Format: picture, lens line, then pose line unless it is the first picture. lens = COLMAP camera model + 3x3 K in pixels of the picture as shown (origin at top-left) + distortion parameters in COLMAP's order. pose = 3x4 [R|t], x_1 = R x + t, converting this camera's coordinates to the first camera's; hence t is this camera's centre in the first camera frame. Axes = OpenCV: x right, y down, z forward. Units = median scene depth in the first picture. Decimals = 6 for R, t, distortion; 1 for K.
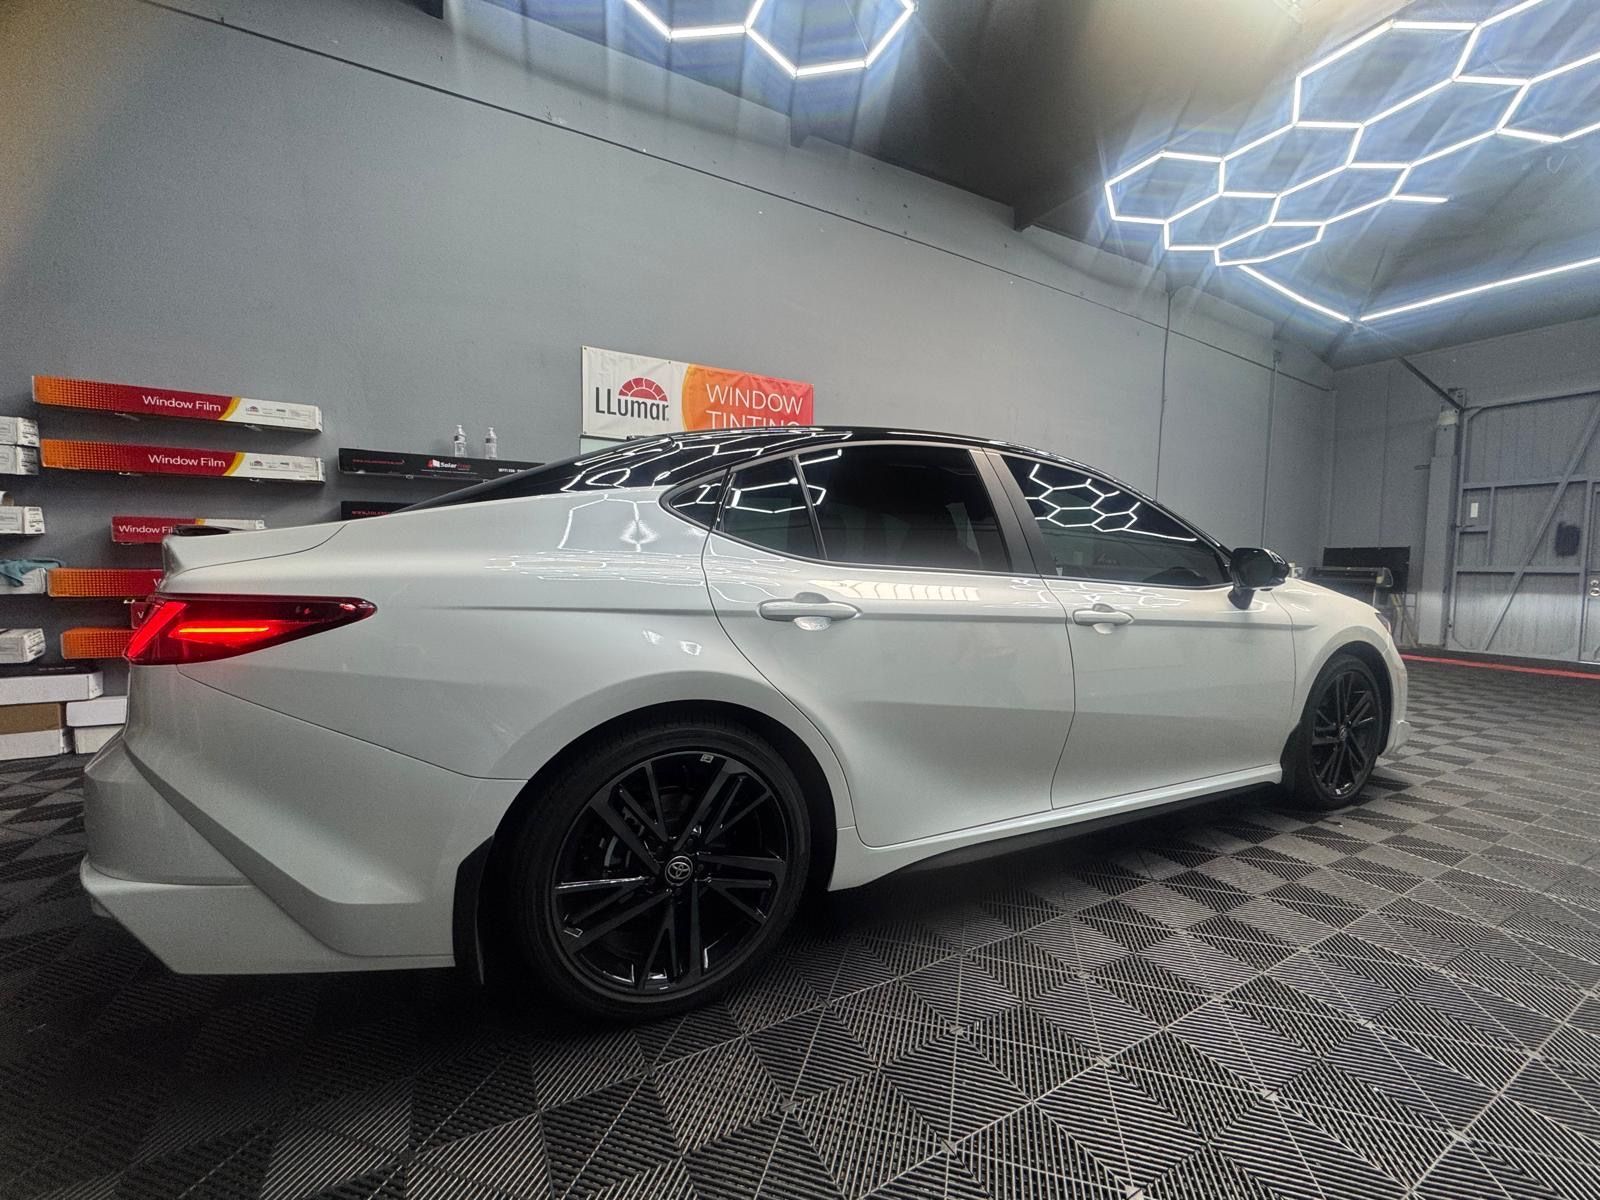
lens RADIAL K [[640.1, 0, 802.2], [0, 640.1, 612.6], [0, 0, 1]] dist [-0.004957, 0.000406]
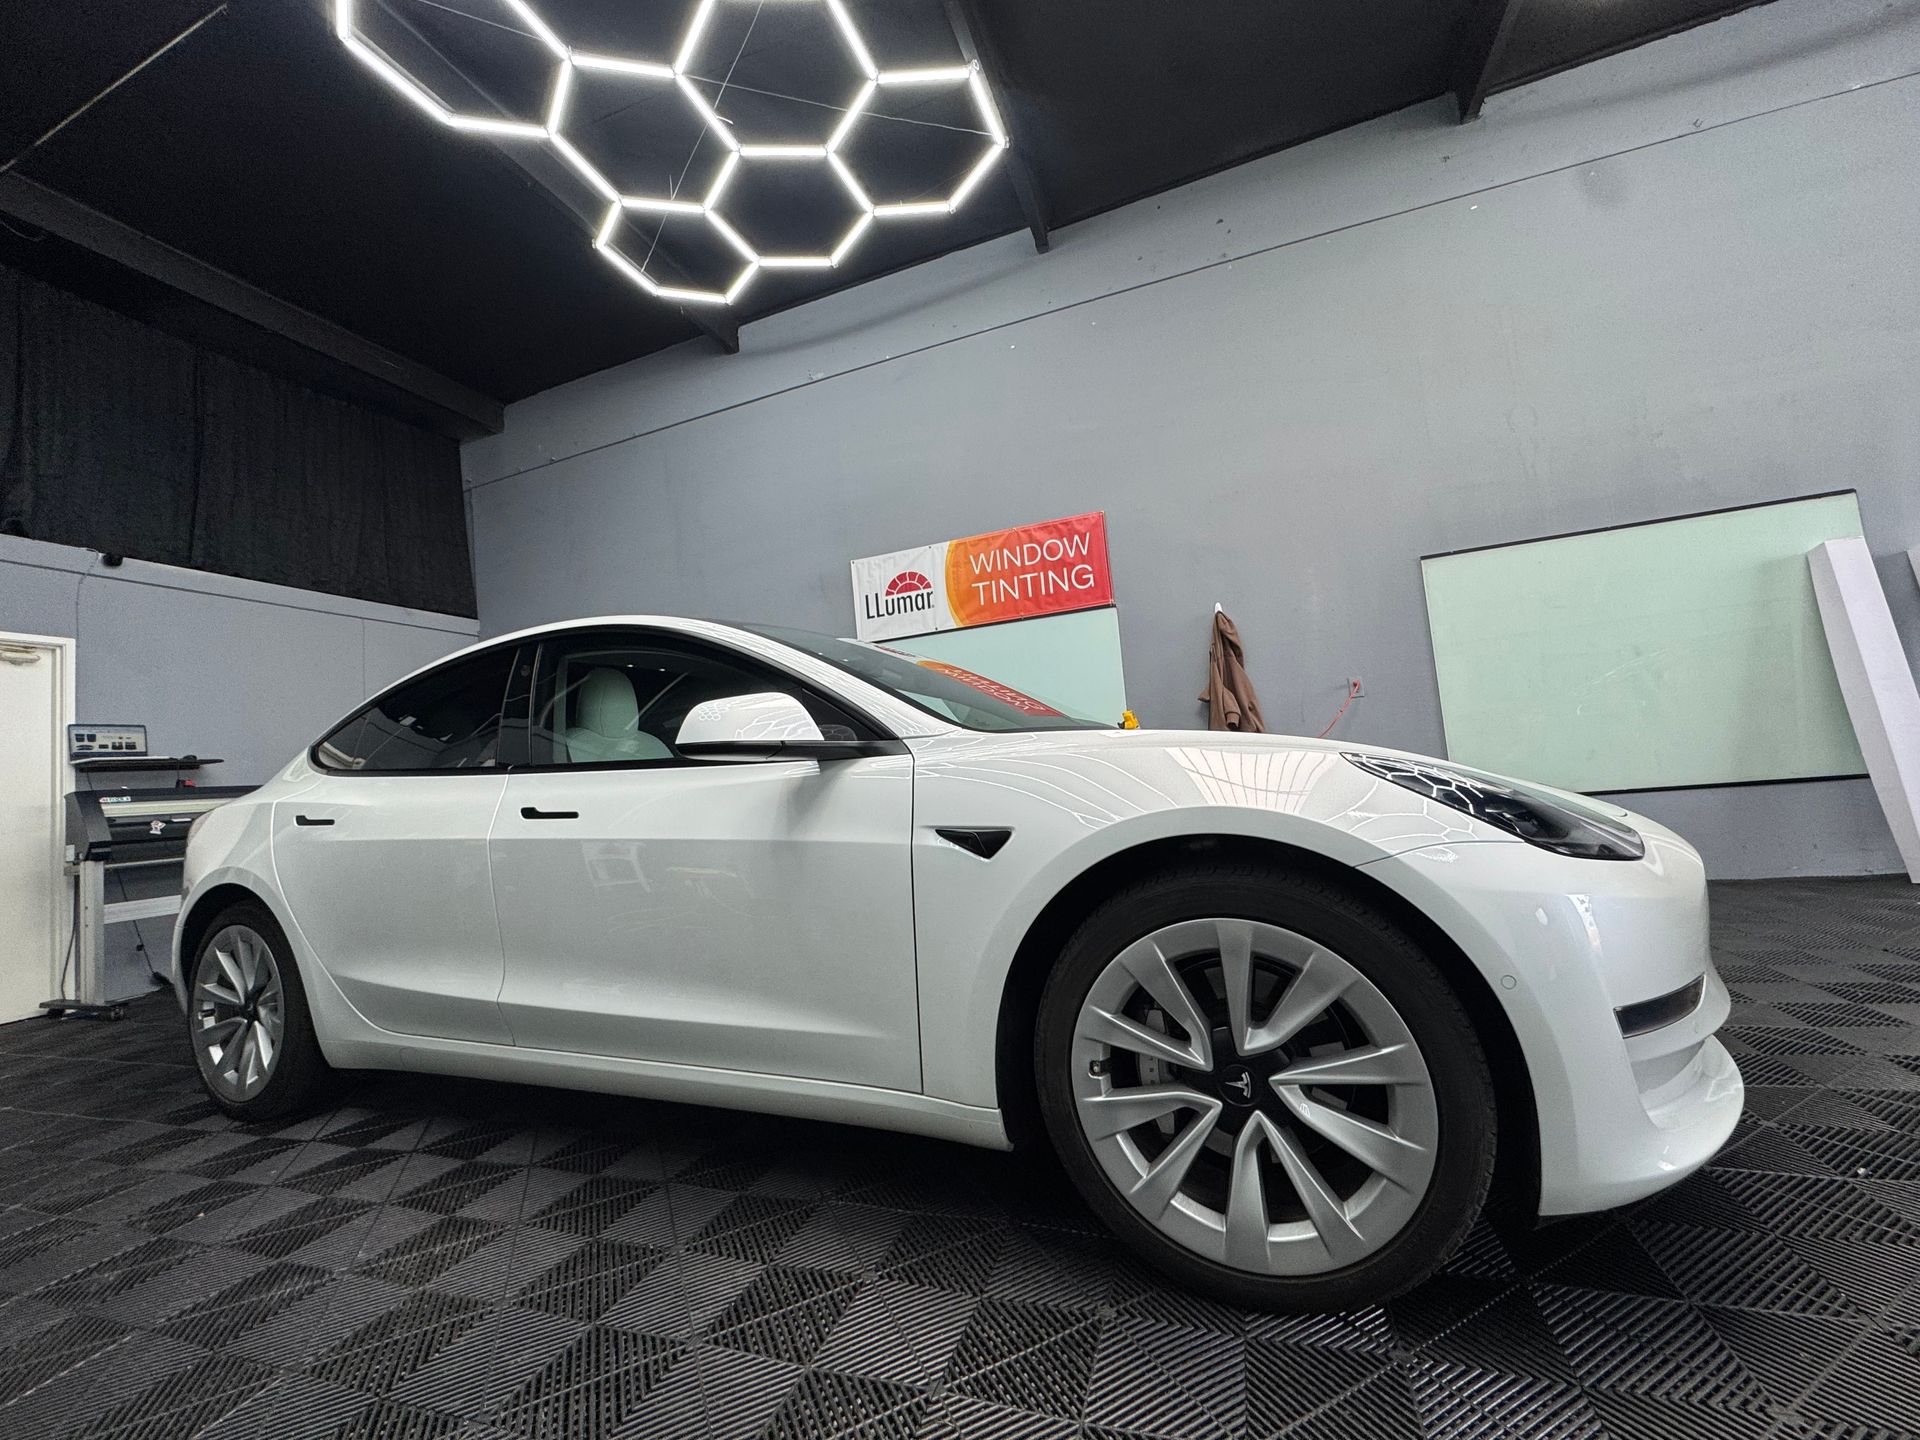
lens RADIAL K [[768.1, 0, 960.7], [0, 768.1, 715.4], [0, 0, 1]] dist [-0.004957, 0.000406]
pose [[0.660846, -0.141435, -0.737074, 0.608345], [0.029438, 0.986212, -0.162847, 0.033293], [0.749944, 0.085919, 0.655898, 0.320462]]
